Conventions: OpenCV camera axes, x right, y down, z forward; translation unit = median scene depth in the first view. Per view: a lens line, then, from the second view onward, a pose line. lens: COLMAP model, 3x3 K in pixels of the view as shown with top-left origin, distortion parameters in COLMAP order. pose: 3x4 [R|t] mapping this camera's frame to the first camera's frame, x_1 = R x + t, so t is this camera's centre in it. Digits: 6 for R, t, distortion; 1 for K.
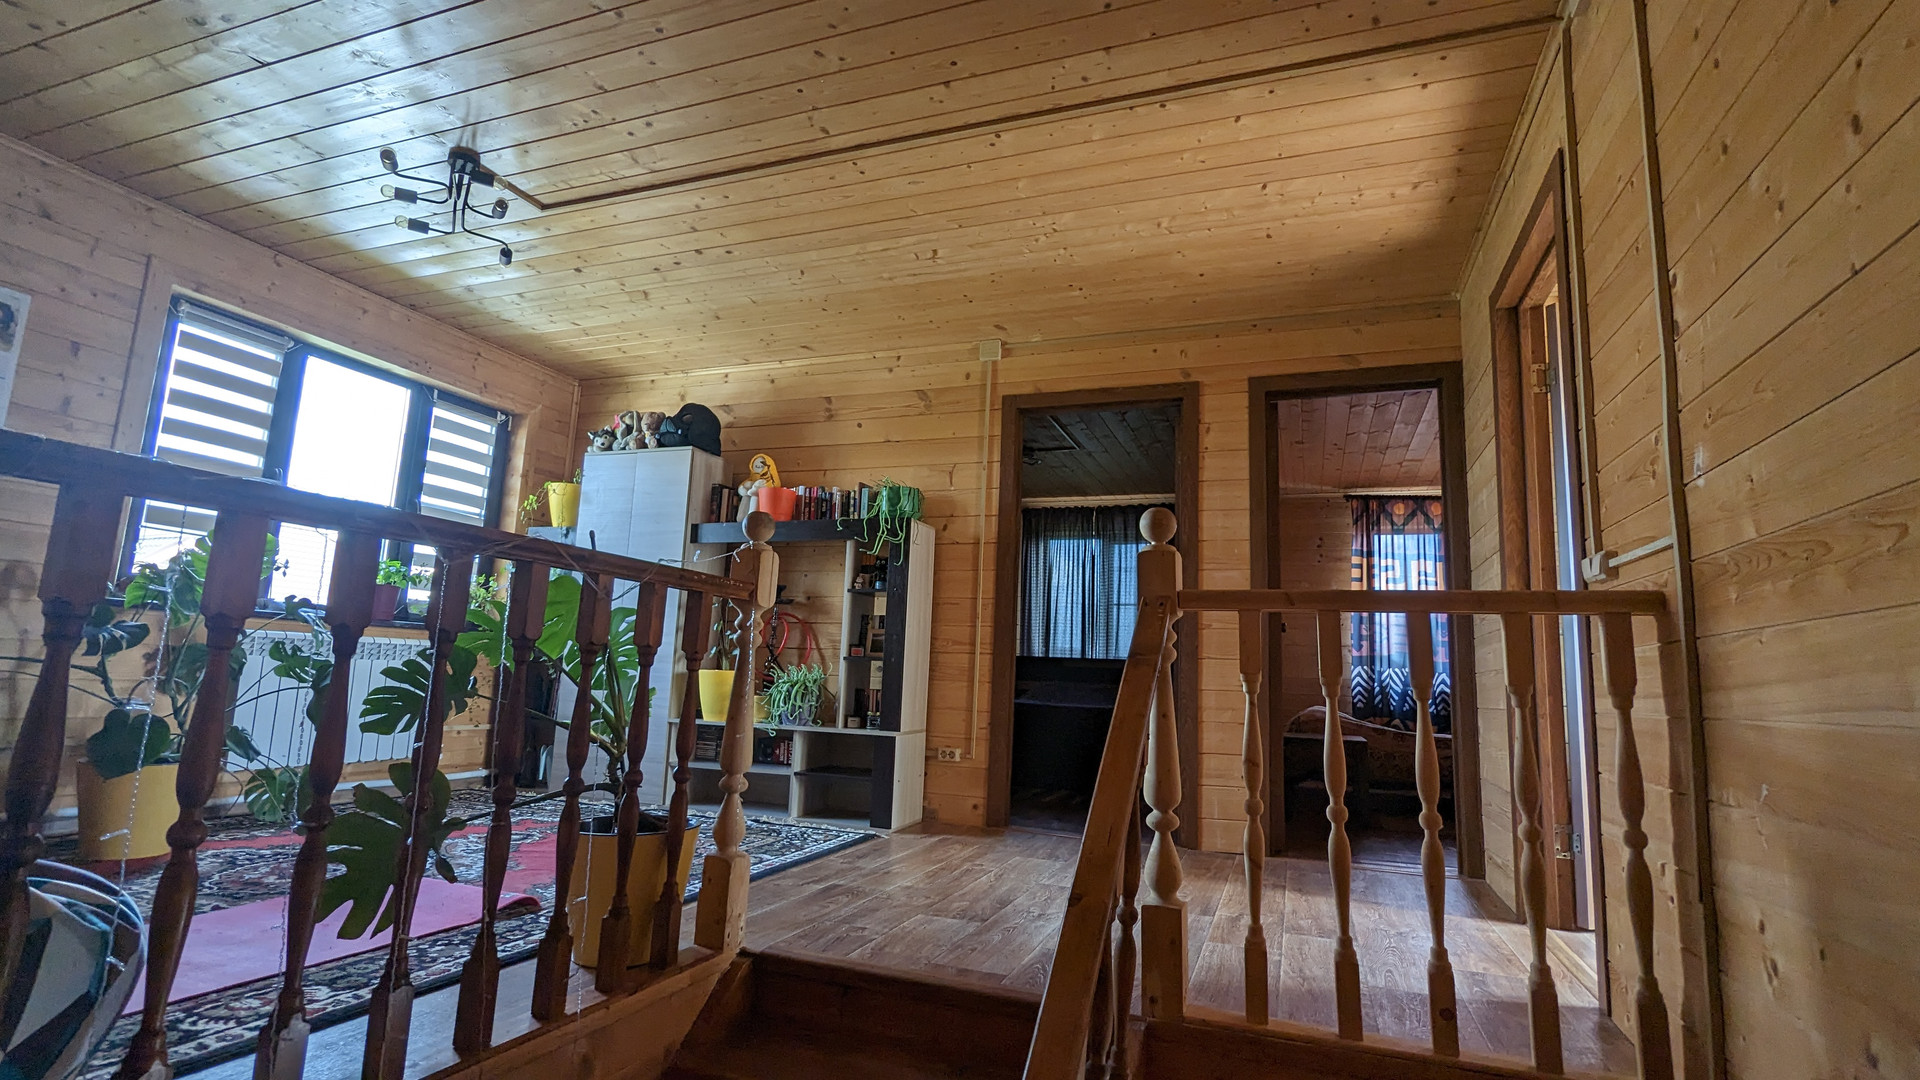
lens RADIAL K [[904.4, 0, 963.9], [0, 904.4, 542.2], [0, 0, 1]] dist [0.000606, -0.000284]
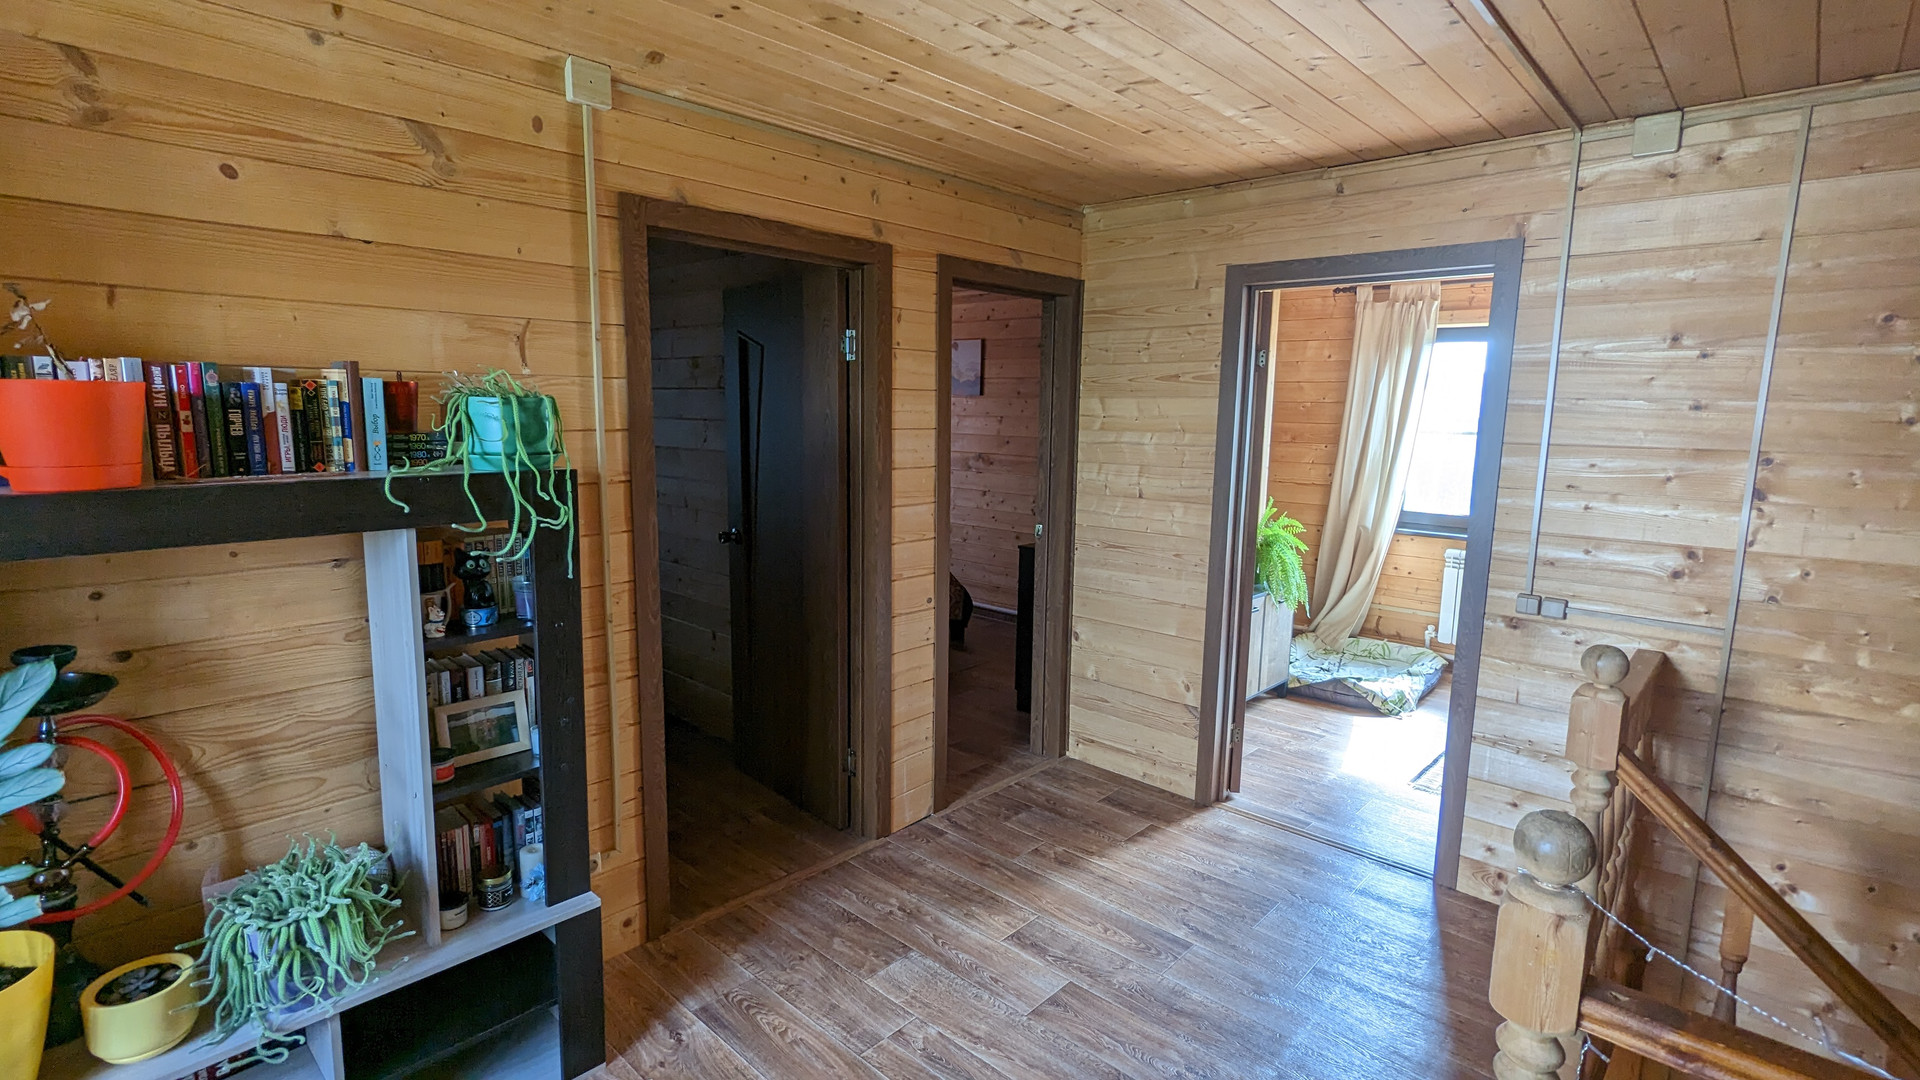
lens RADIAL K [[904.4, 0, 960.9], [0, 904.4, 539.9], [0, 0, 1]] dist [0.000606, -0.000284]
pose [[0.377183, -0.172069, 0.910014, -0.442064], [-0.143637, 0.959831, 0.241024, -0.142443], [-0.914933, -0.221621, 0.337317, 0.696811]]
